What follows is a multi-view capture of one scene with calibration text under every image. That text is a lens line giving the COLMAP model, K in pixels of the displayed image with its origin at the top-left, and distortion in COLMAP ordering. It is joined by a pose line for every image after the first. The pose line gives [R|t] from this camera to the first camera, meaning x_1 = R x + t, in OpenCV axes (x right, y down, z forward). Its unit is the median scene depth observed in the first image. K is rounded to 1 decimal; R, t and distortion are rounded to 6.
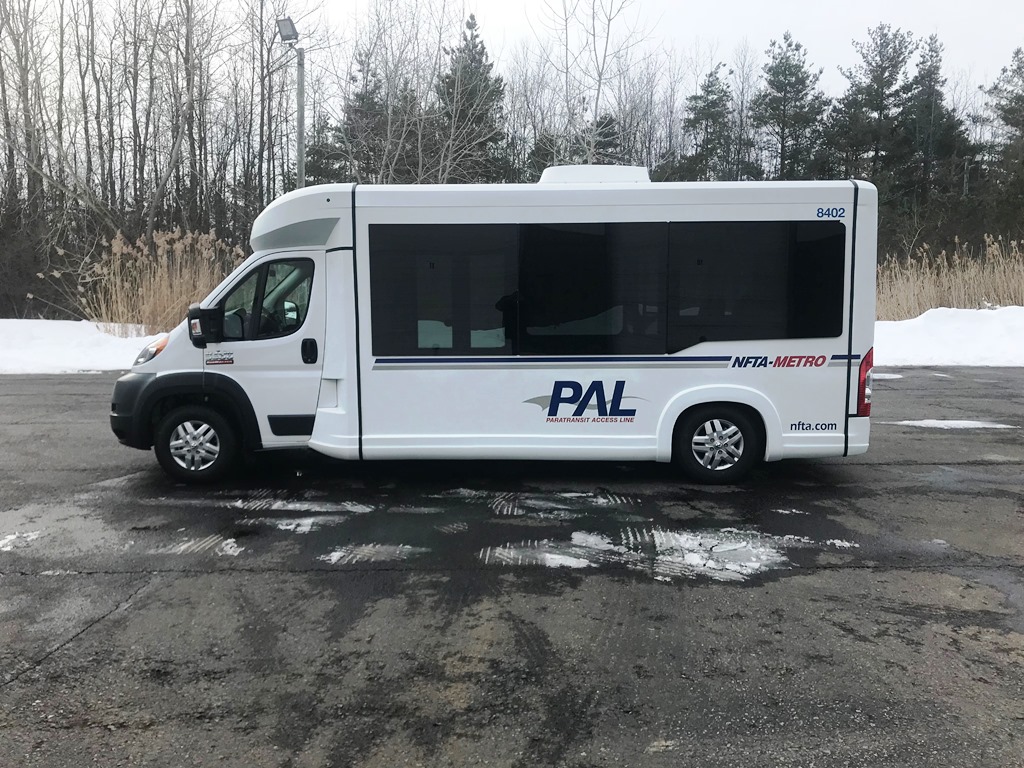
lens RADIAL K [[818.0, 0, 512.7], [0, 818.0, 461.4], [0, 0, 1]] dist [0.016742, 0.000987]
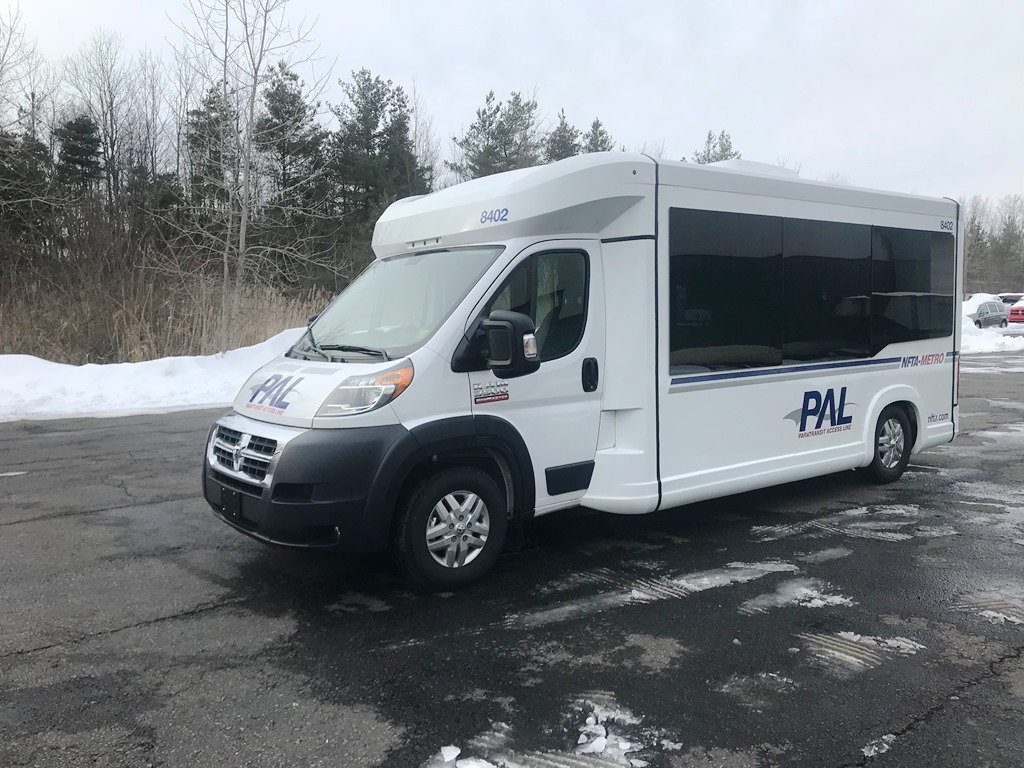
lens RADIAL K [[818.0, 0, 512.7], [0, 818.0, 461.4], [0, 0, 1]] dist [0.016742, 0.000987]
pose [[0.798412, -0.117007, 0.590633, -0.735264], [0.135981, 0.990633, 0.012431, -0.075289], [-0.586556, 0.070390, 0.806844, 0.446983]]
